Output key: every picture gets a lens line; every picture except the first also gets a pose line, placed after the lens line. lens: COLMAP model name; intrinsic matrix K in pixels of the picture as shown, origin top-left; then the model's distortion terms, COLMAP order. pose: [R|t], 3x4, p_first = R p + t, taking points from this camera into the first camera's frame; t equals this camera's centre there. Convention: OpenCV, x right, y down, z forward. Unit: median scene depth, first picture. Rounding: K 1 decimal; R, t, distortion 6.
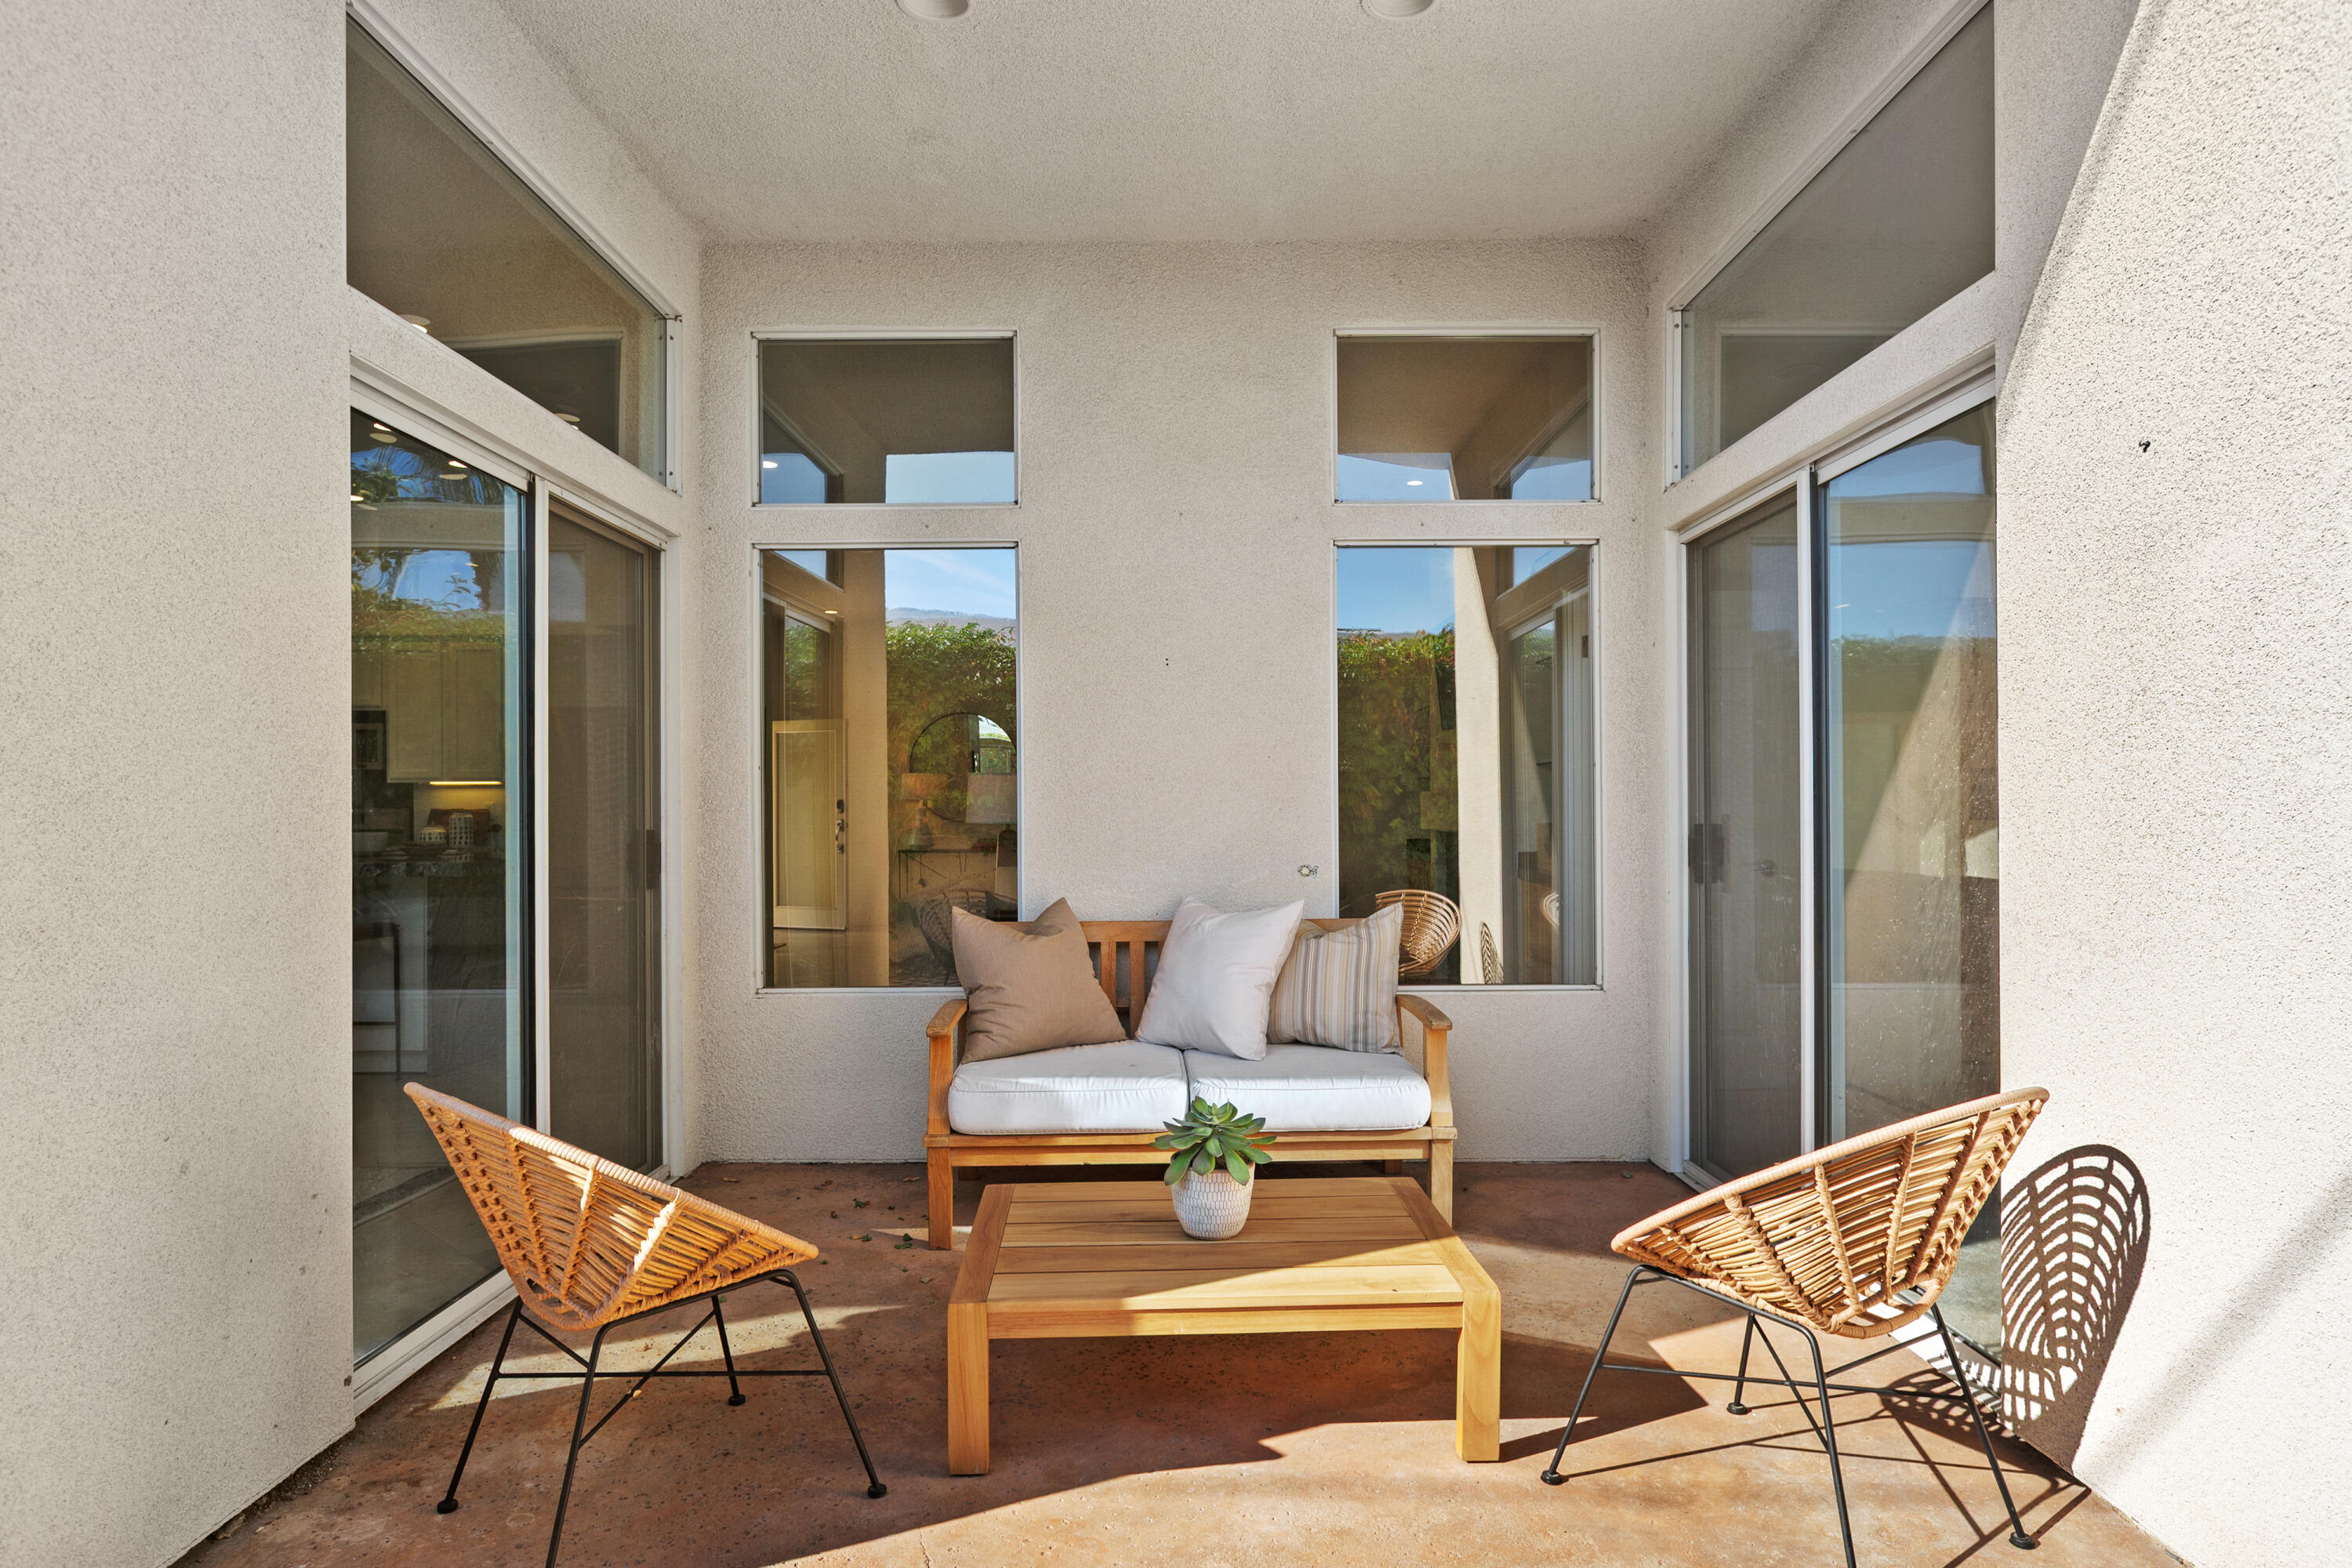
lens RADIAL K [[1415.7, 0, 1176.3], [0, 1415.7, 787.6], [0, 0, 1]] dist [0.005055, -0.001110]
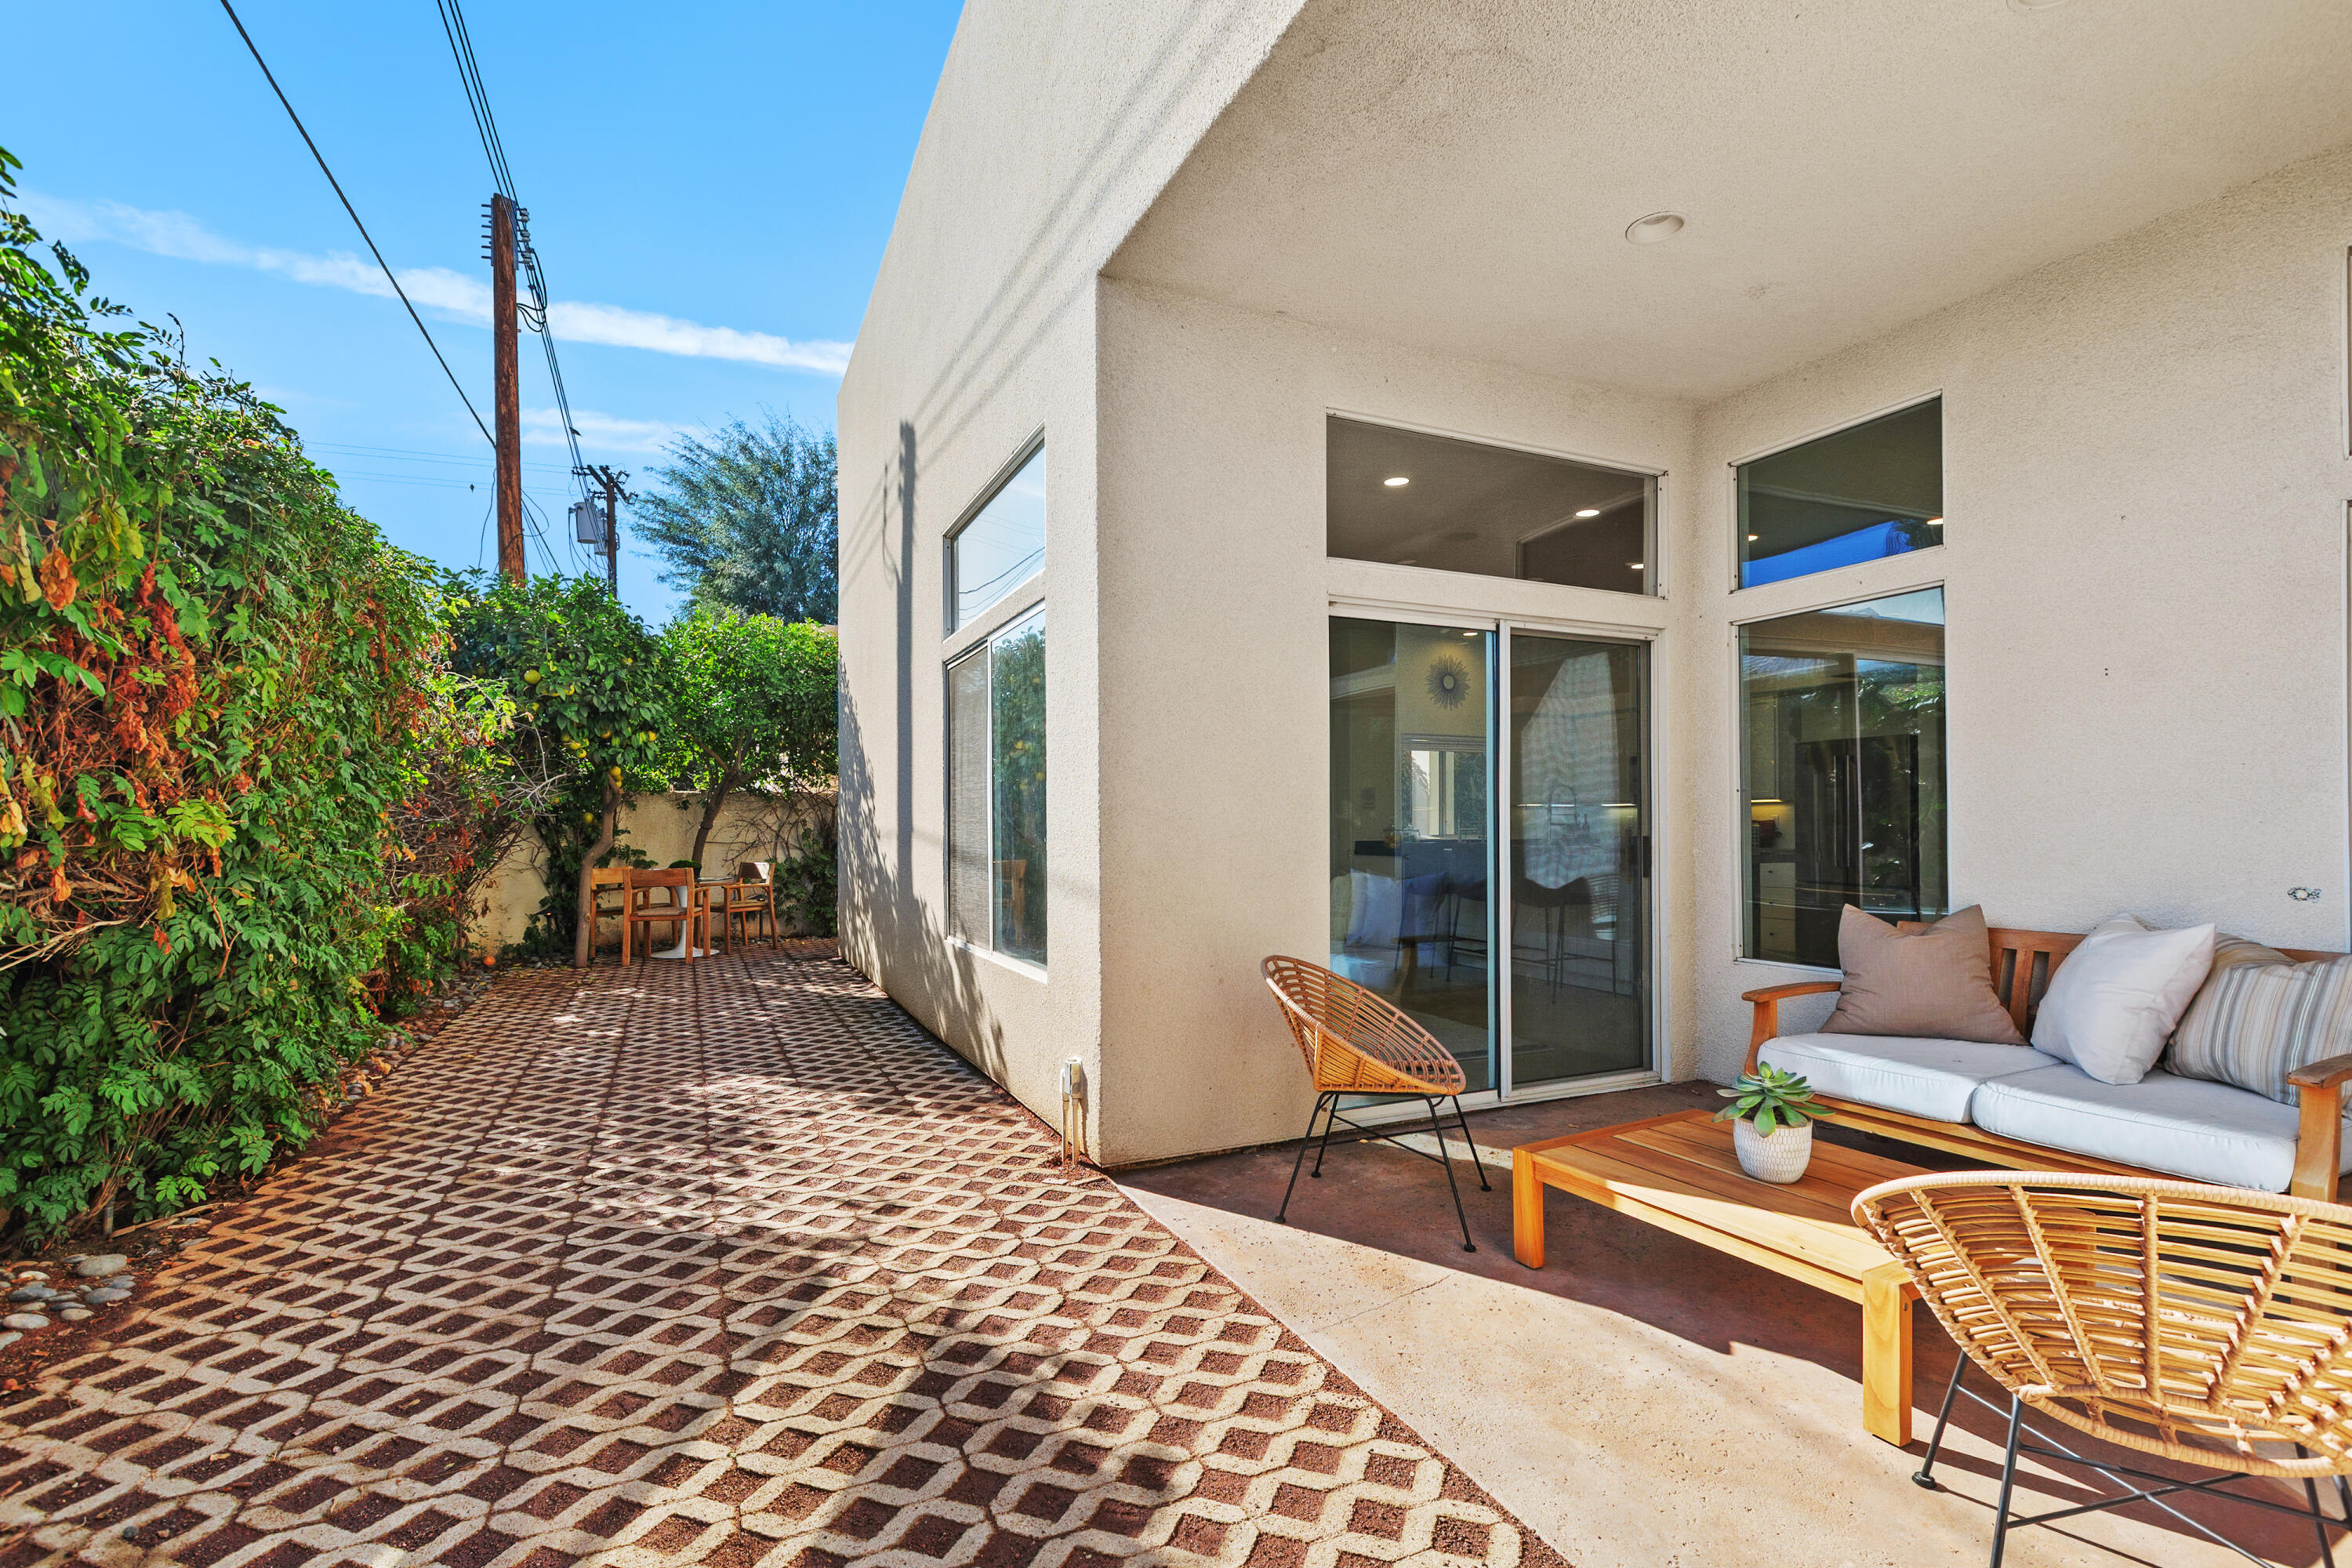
lens RADIAL K [[1074.4, 0, 1175.9], [0, 1074.4, 805.5], [0, 0, 1]] dist [0.003108, 0.000444]
pose [[0.417148, -0.013137, -0.908743, 0.443273], [0.013290, 0.999877, -0.008354, 0.001555], [0.908741, -0.008592, 0.417272, 0.115371]]
